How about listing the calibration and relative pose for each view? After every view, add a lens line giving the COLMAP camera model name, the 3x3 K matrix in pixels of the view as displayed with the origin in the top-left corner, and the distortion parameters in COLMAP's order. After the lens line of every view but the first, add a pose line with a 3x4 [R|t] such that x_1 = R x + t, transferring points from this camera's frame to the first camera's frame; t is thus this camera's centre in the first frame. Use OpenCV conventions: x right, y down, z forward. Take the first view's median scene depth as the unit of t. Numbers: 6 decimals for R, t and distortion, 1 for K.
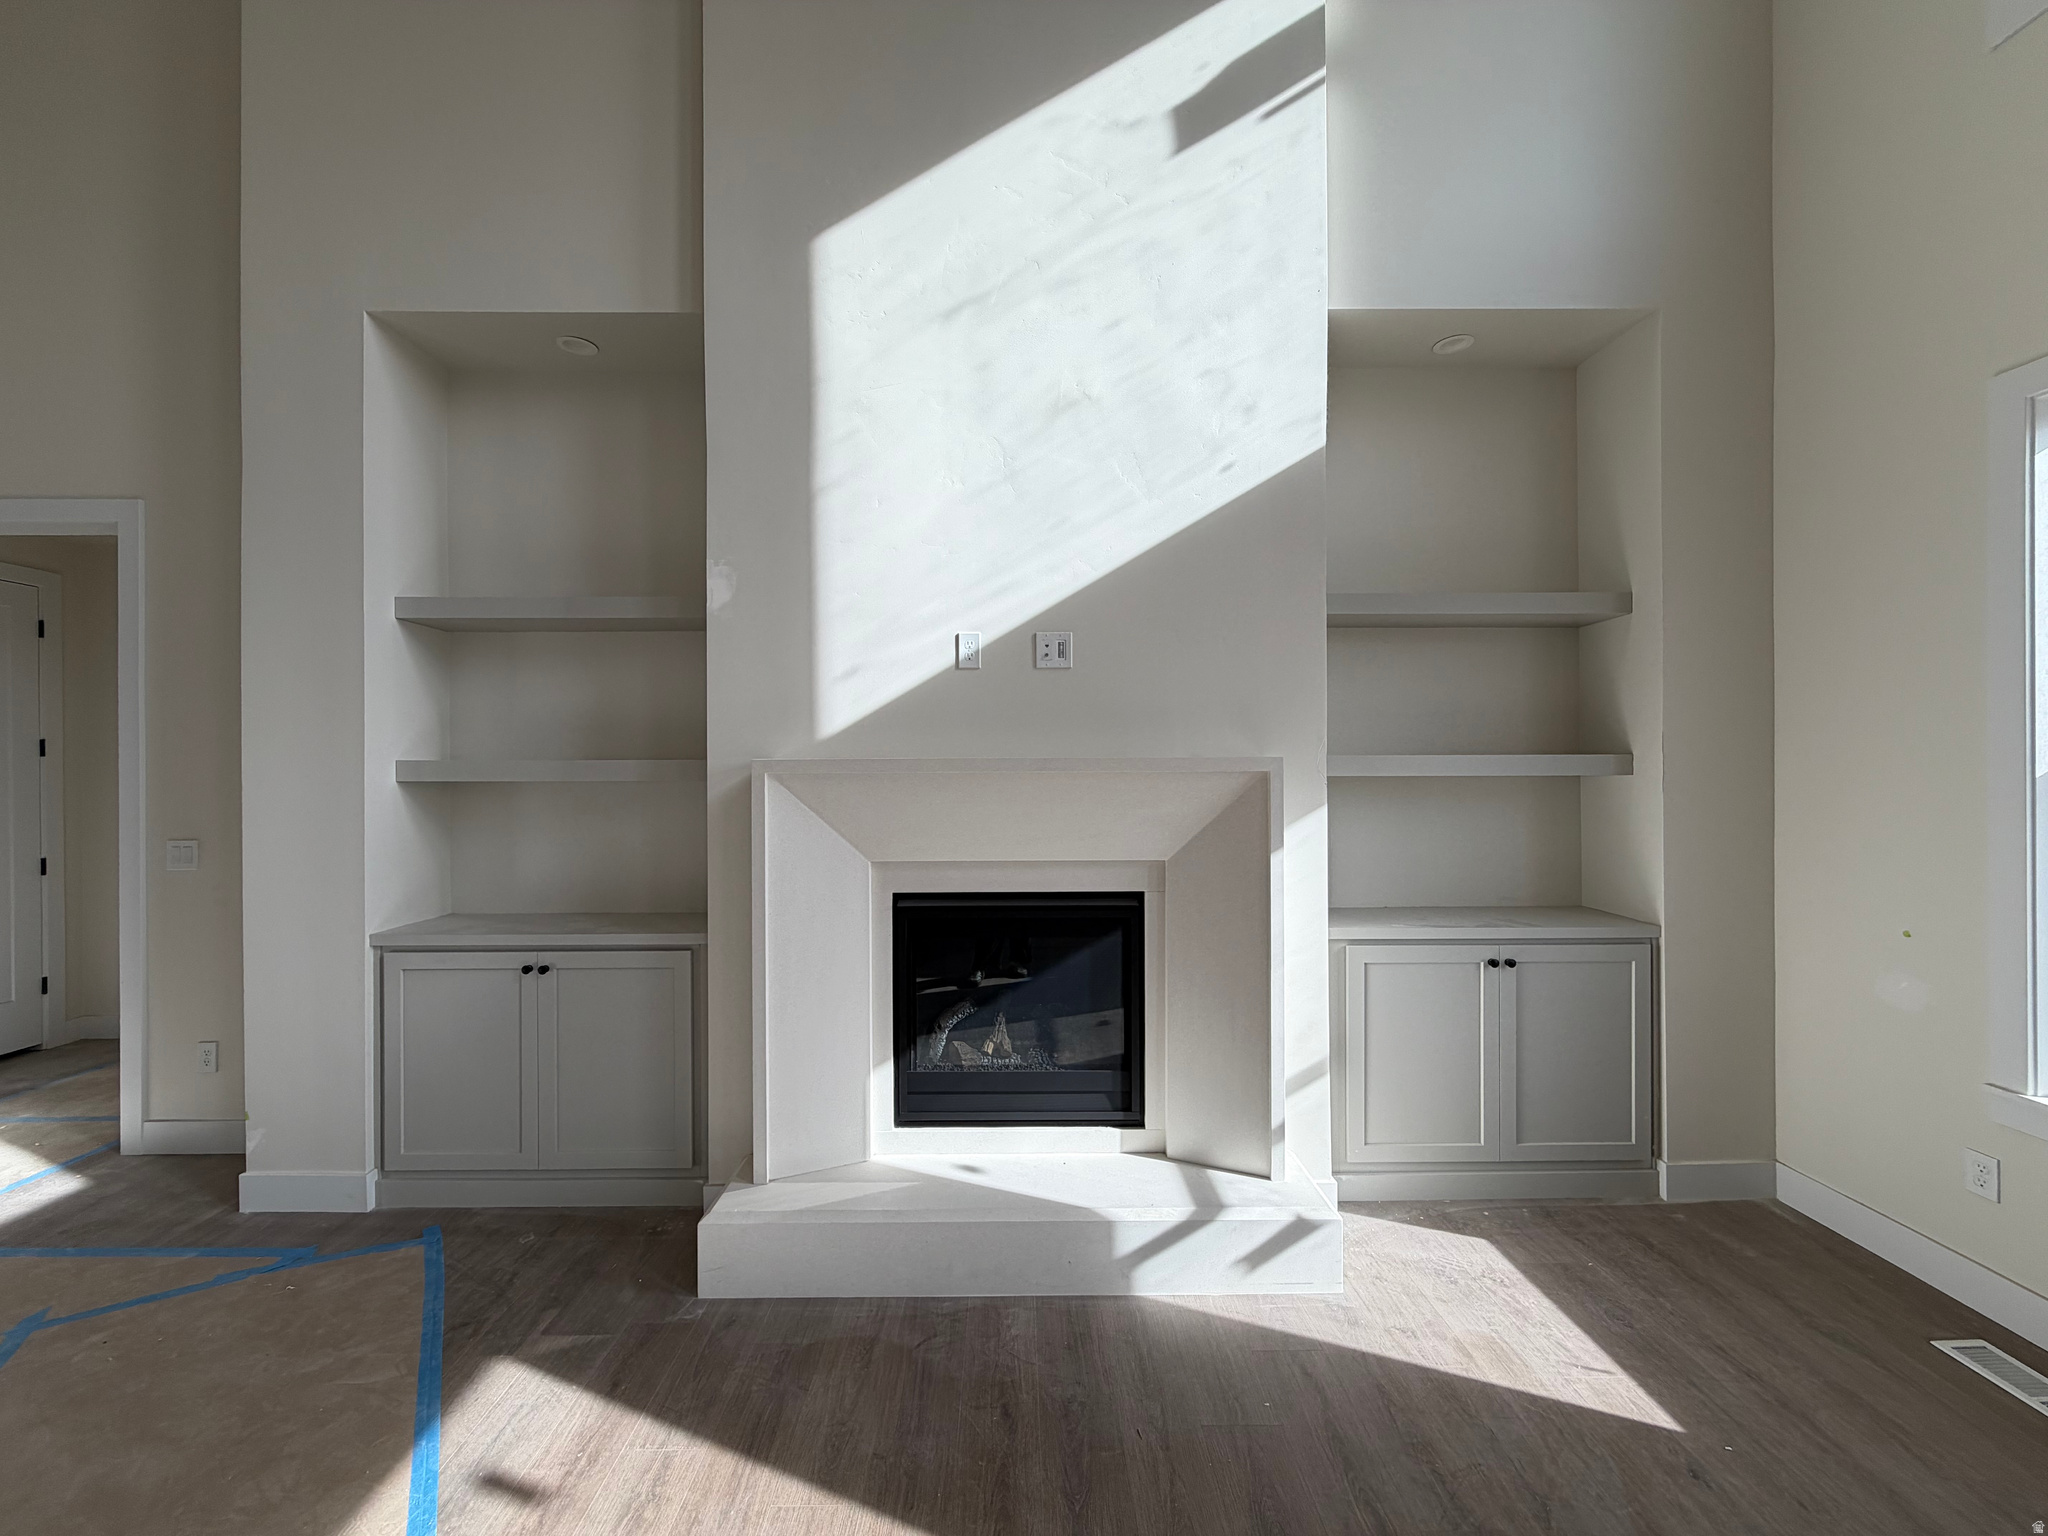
lens RADIAL K [[818.7, 0, 1019.9], [0, 818.7, 766.9], [0, 0, 1]] dist [-0.000613, 0.000637]
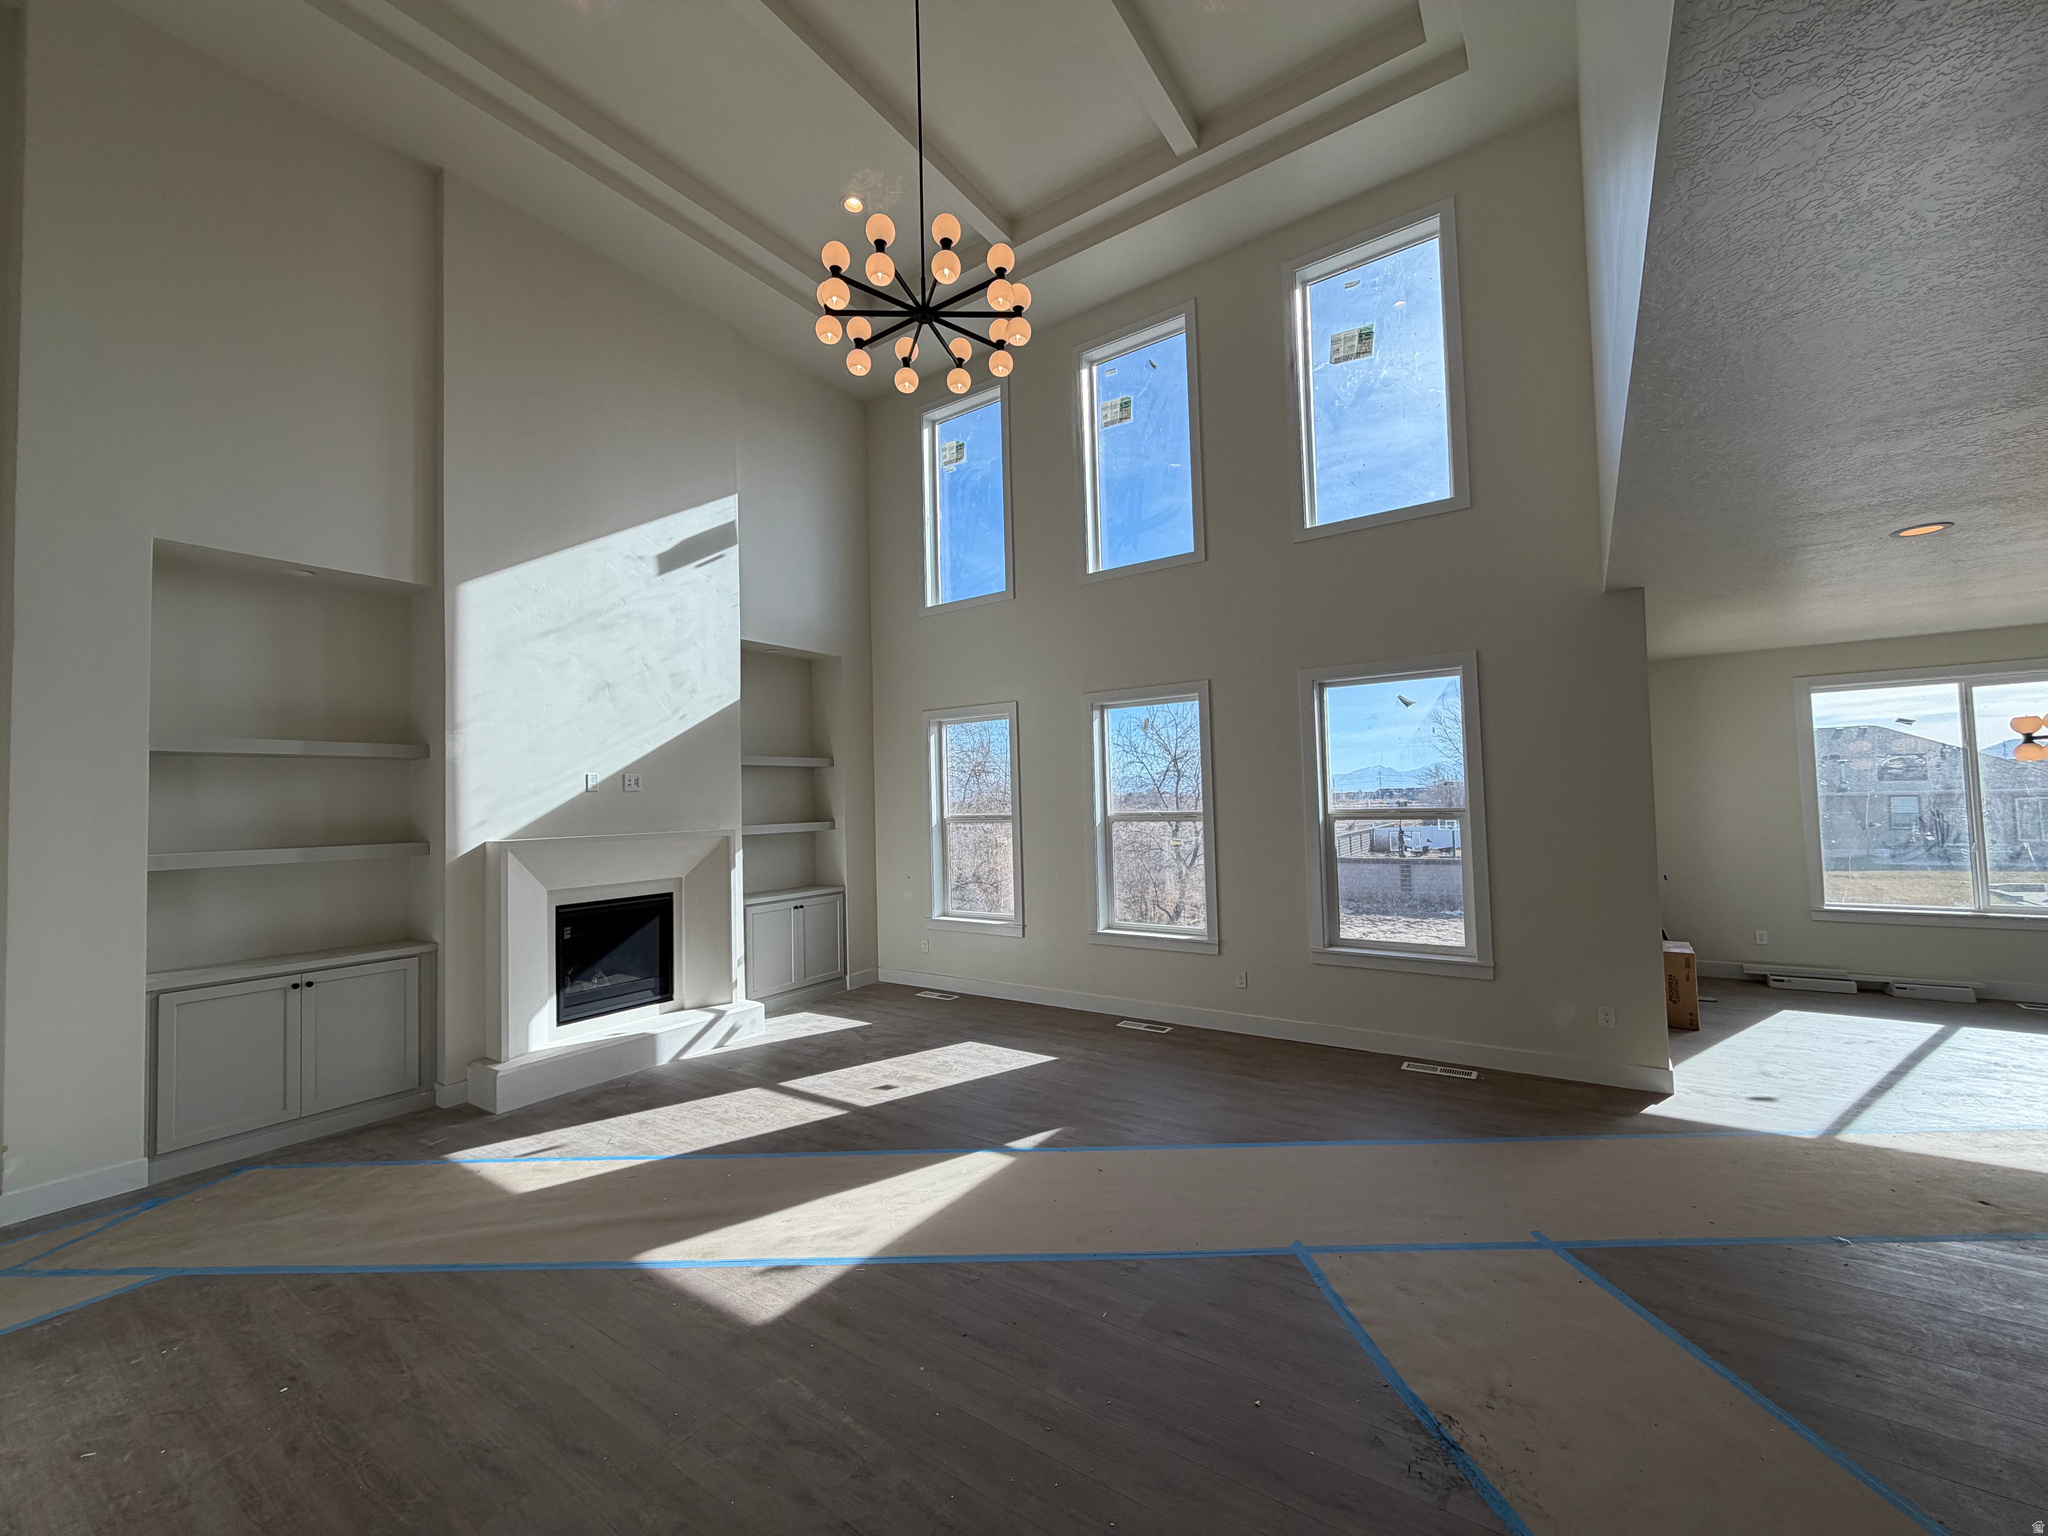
lens RADIAL K [[818.7, 0, 1012.3], [0, 818.7, 770.5], [0, 0, 1]] dist [-0.000613, 0.000637]
pose [[0.581120, 0.017911, 0.813621, -1.114991], [0.025980, 0.998840, -0.040544, -0.062450], [-0.813403, 0.044699, 0.579980, -1.039620]]
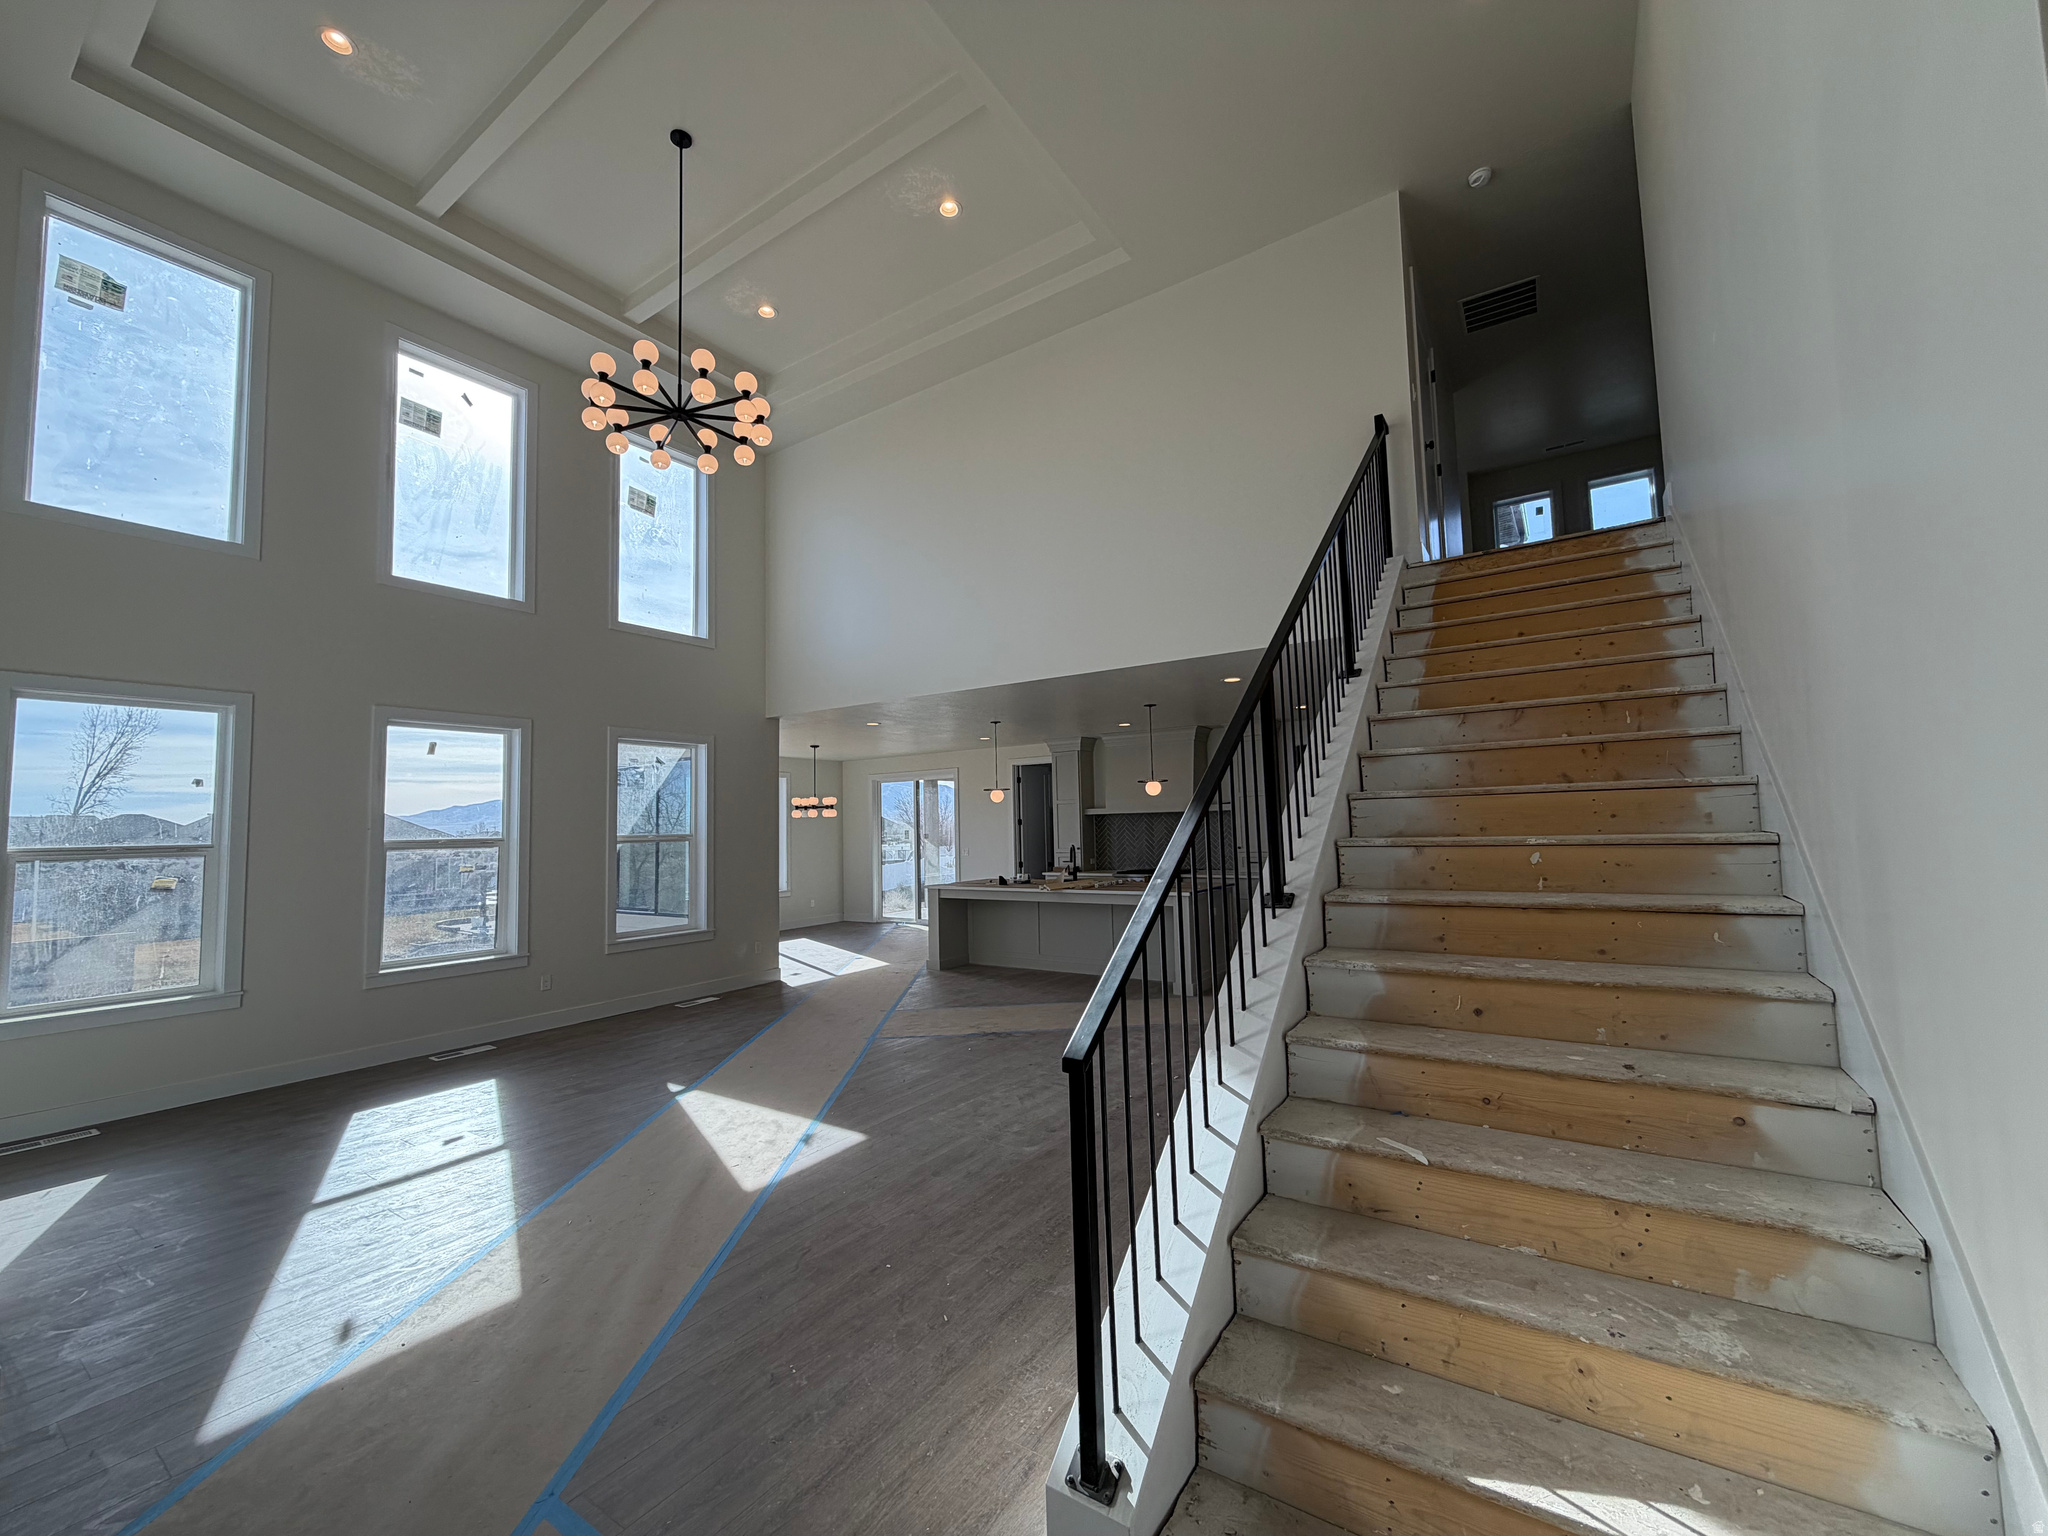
lens RADIAL K [[818.7, 0, 1019.7], [0, 818.7, 766.5], [0, 0, 1]] dist [-0.000613, 0.000637]
pose [[-0.823403, 0.066048, 0.563600, -1.632230], [0.028254, 0.996743, -0.075530, -0.011181], [-0.566753, -0.046267, -0.822588, 0.988370]]
